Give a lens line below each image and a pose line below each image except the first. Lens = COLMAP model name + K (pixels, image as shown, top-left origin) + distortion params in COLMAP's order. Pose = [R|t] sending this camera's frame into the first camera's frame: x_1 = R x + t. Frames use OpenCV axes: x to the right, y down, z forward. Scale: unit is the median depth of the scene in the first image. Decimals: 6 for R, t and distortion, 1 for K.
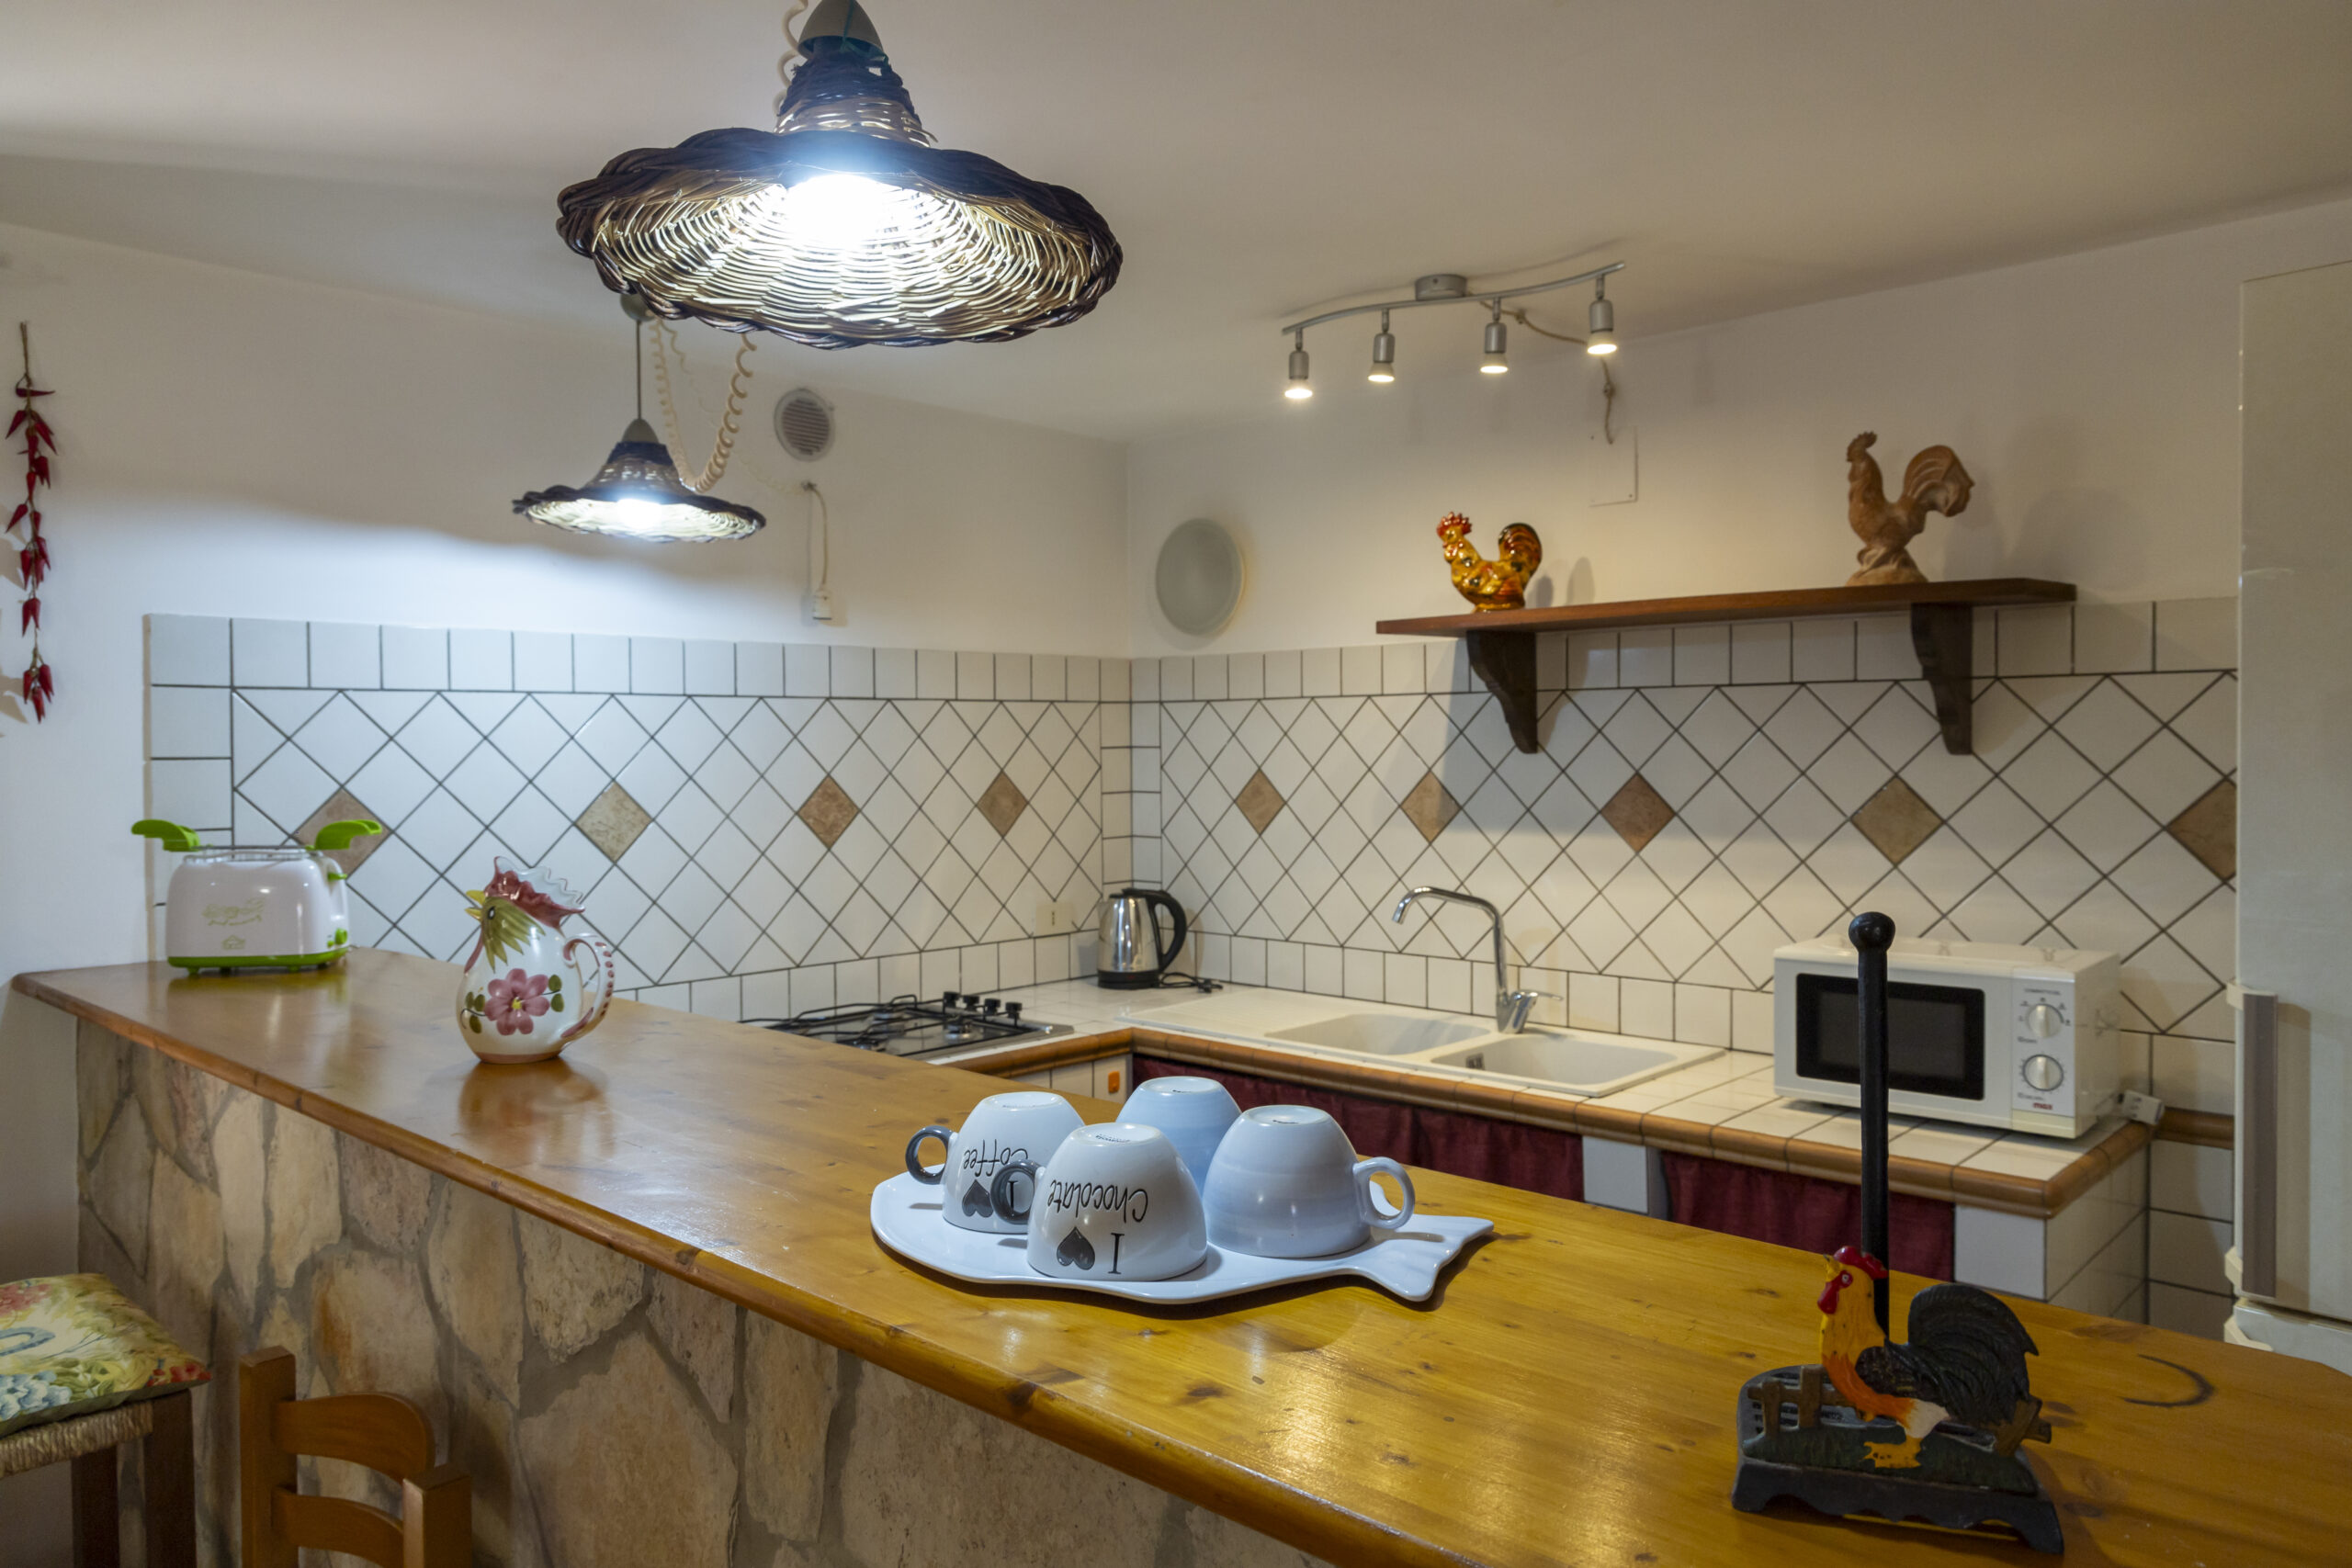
lens RADIAL K [[1600.5, 0, 1168.7], [0, 1600.5, 785.7], [0, 0, 1]] dist [0.006764, -0.000614]
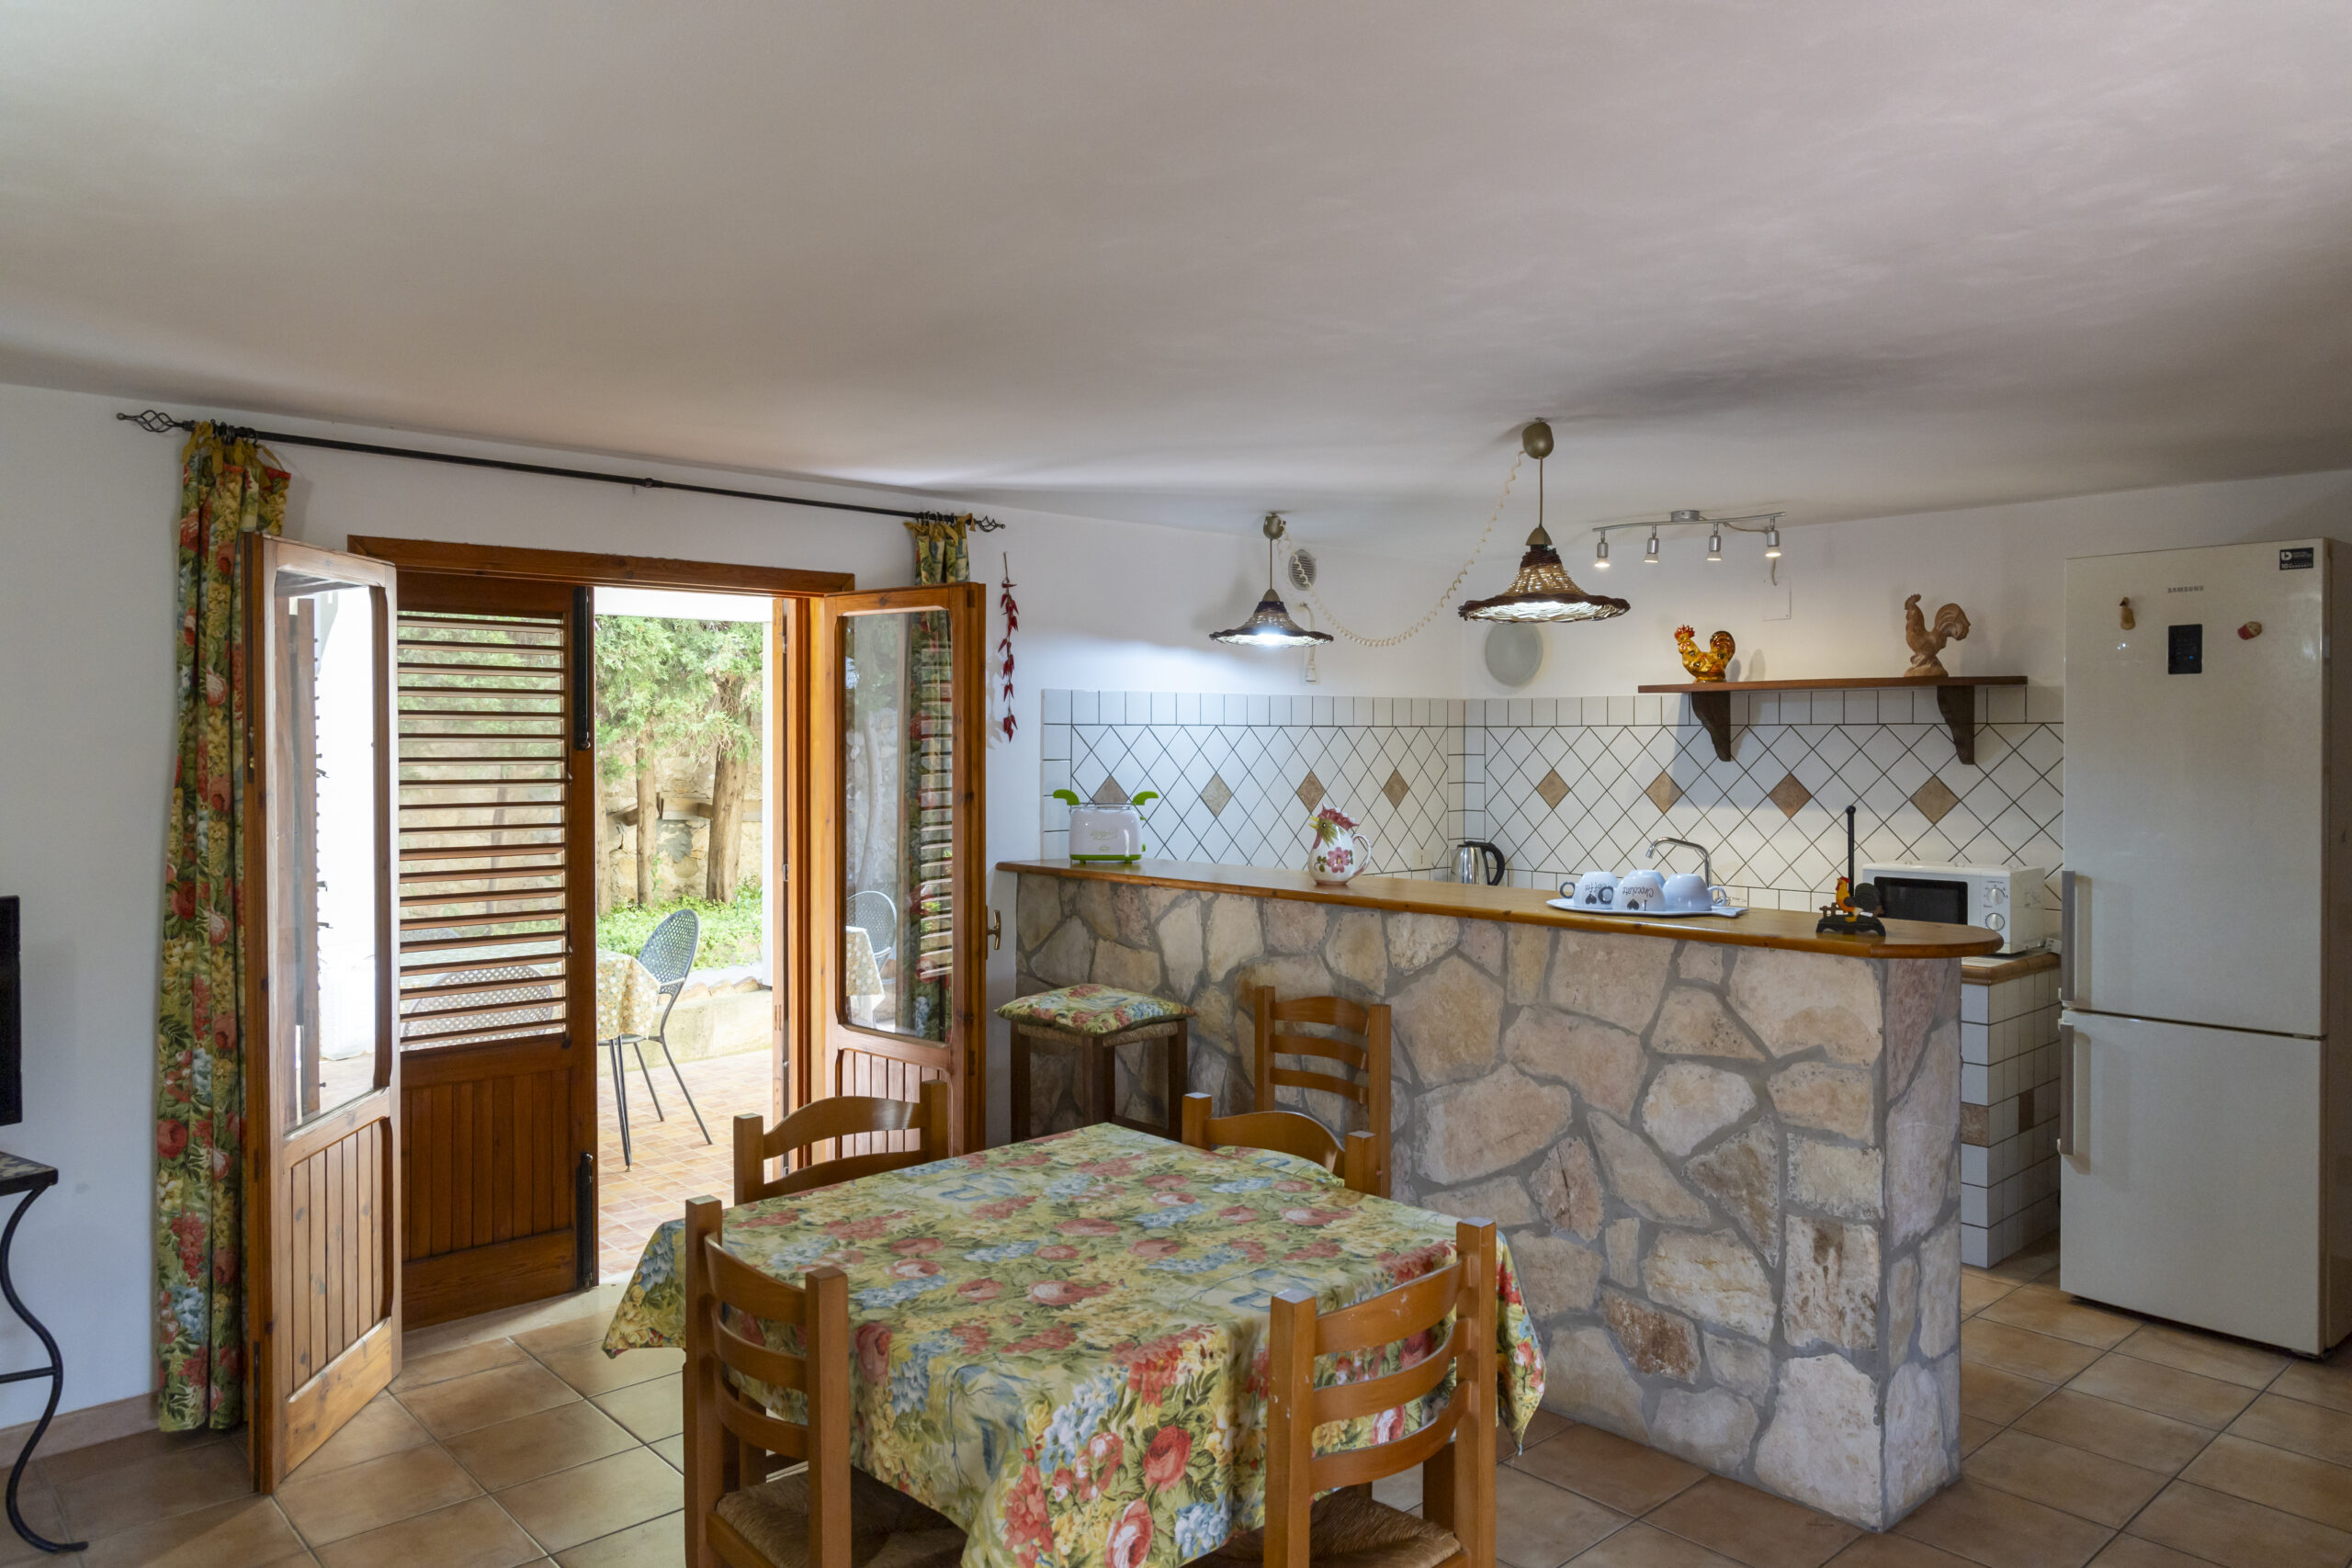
lens RADIAL K [[1600.5, 0, 1185.4], [0, 1600.5, 766.6], [0, 0, 1]] dist [0.006764, -0.000614]
pose [[0.997383, 0.007661, -0.071888, -0.245671], [-0.008368, 0.999920, -0.009537, 0.007343], [0.071809, 0.010114, 0.997367, -0.811418]]
